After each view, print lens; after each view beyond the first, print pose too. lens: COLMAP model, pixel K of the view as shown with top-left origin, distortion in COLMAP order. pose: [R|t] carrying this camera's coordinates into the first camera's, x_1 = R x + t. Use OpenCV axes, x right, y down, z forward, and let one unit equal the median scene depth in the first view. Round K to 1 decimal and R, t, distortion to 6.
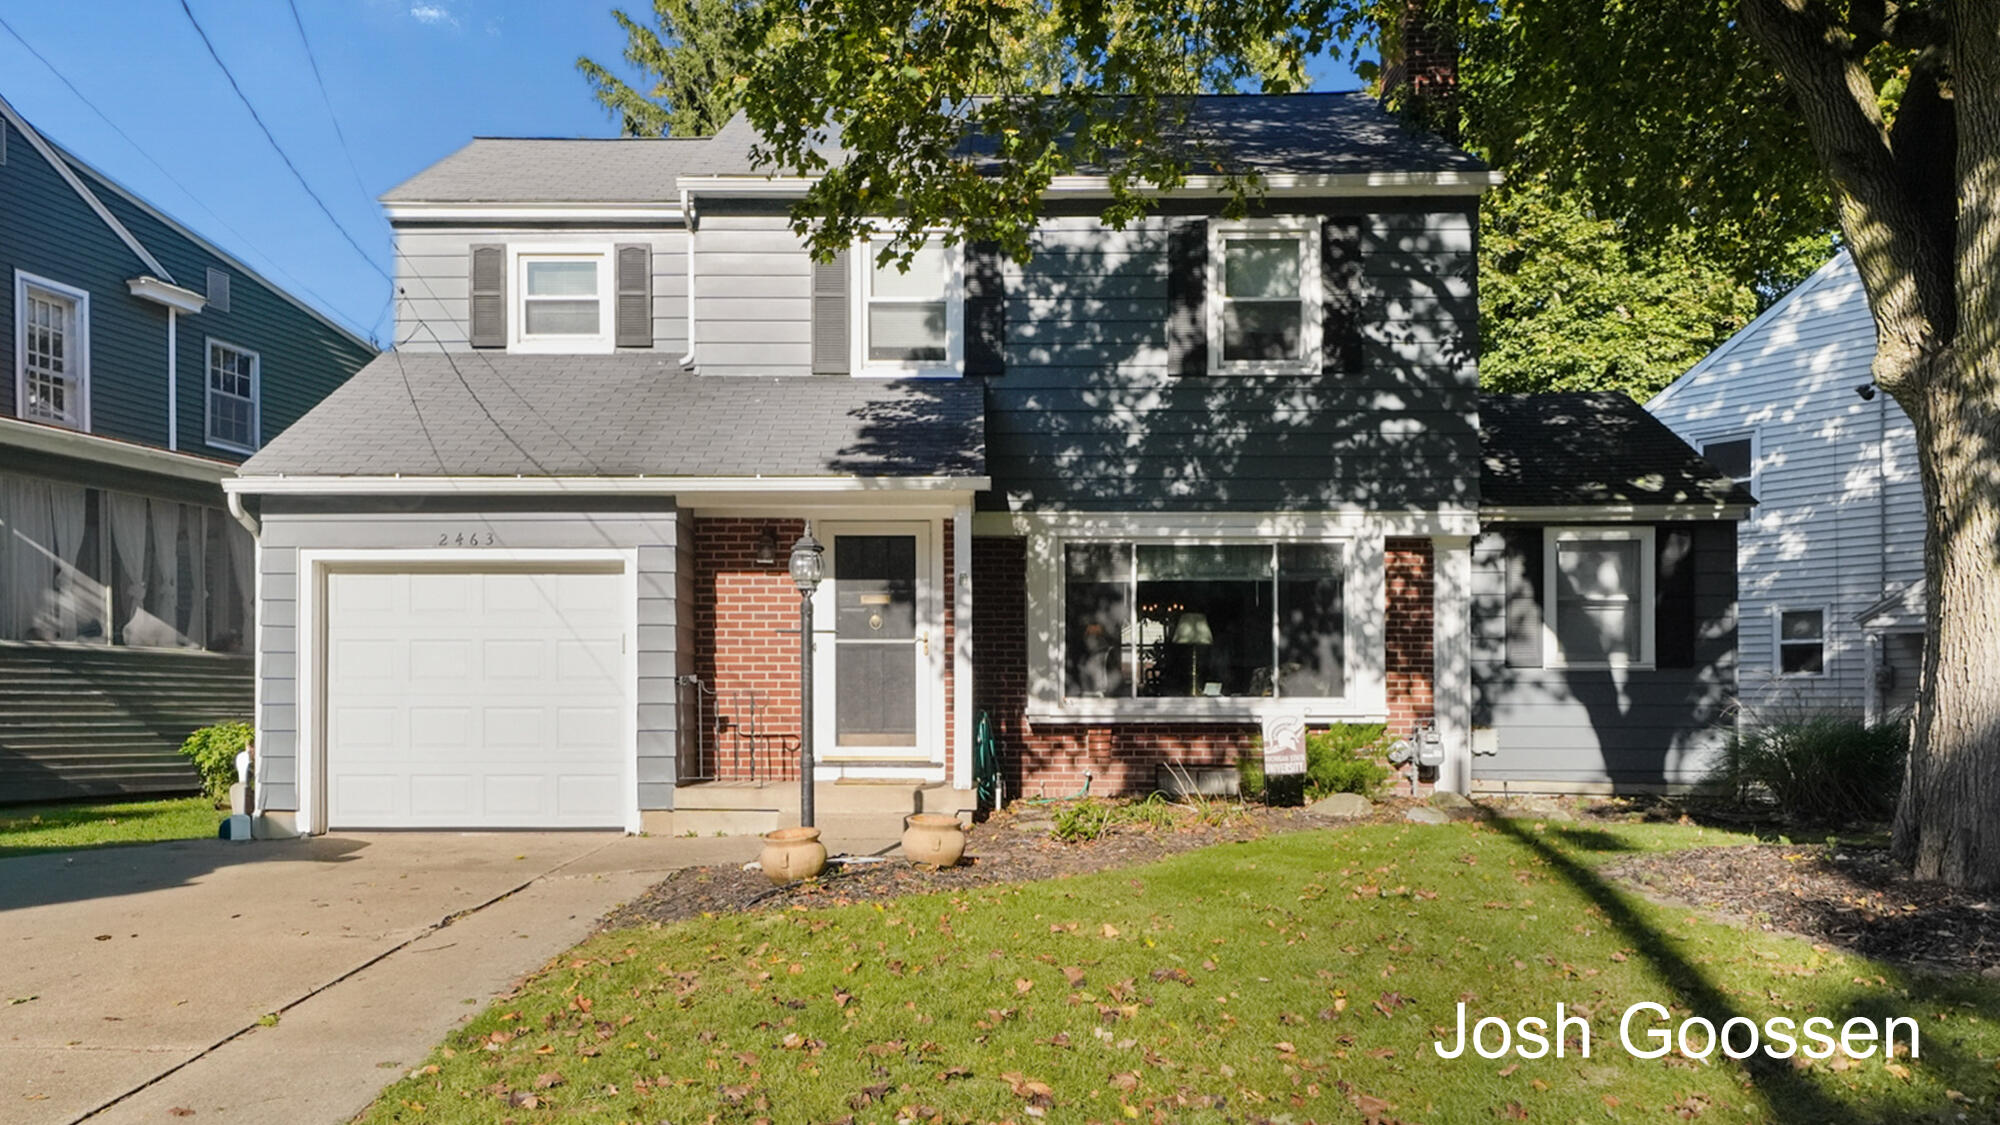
lens RADIAL K [[1150.5, 0, 1000.0], [0, 1150.5, 562.5], [0, 0, 1]] dist [0.004322, 0.018374]
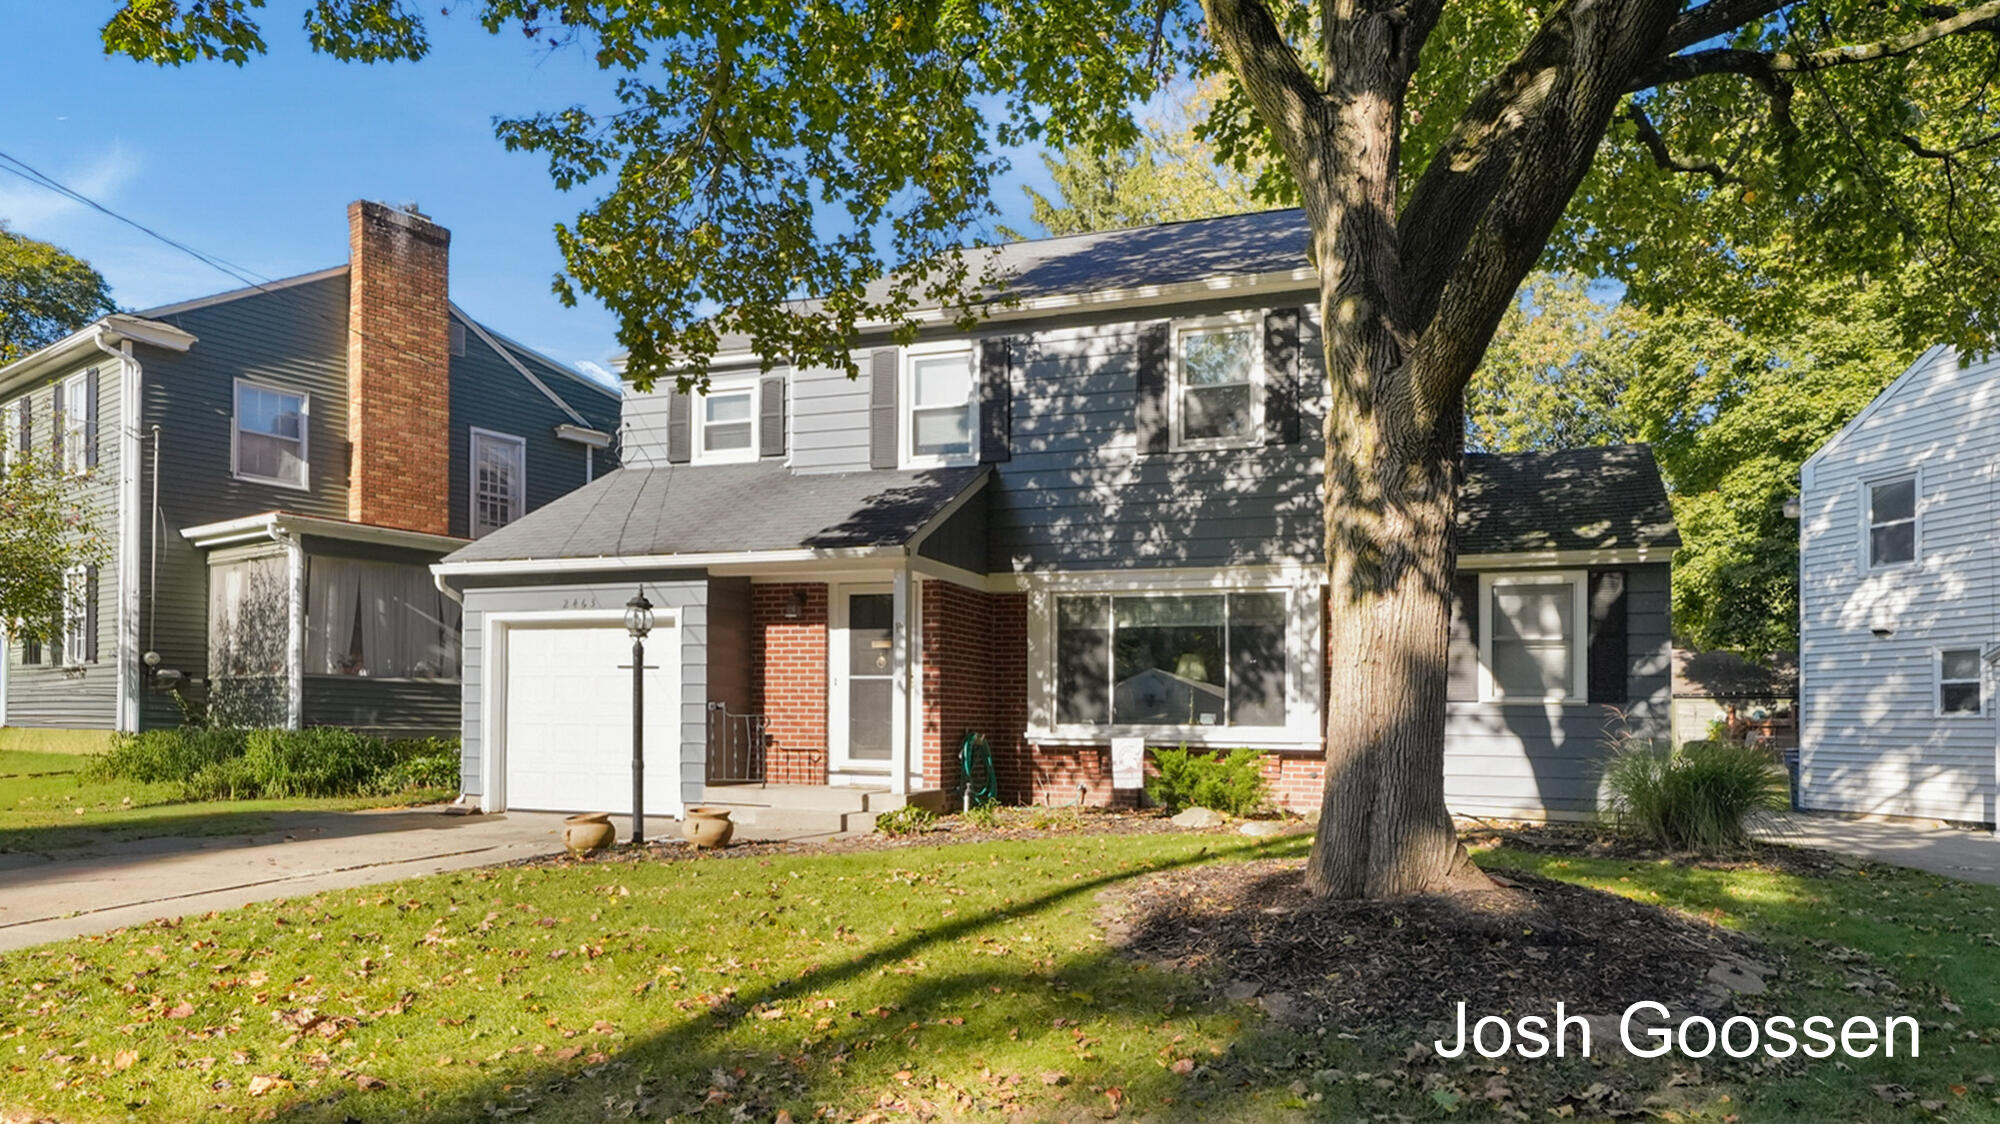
lens RADIAL K [[942.4, 0, 1000.2], [0, 942.4, 607.9], [0, 0, 1]] dist [0.003765, 0.000816]
pose [[0.968300, -0.017381, -0.249187, 0.249937], [0.015256, 0.999829, -0.010456, 0.004003], [0.249326, 0.006323, 0.968399, 0.019946]]
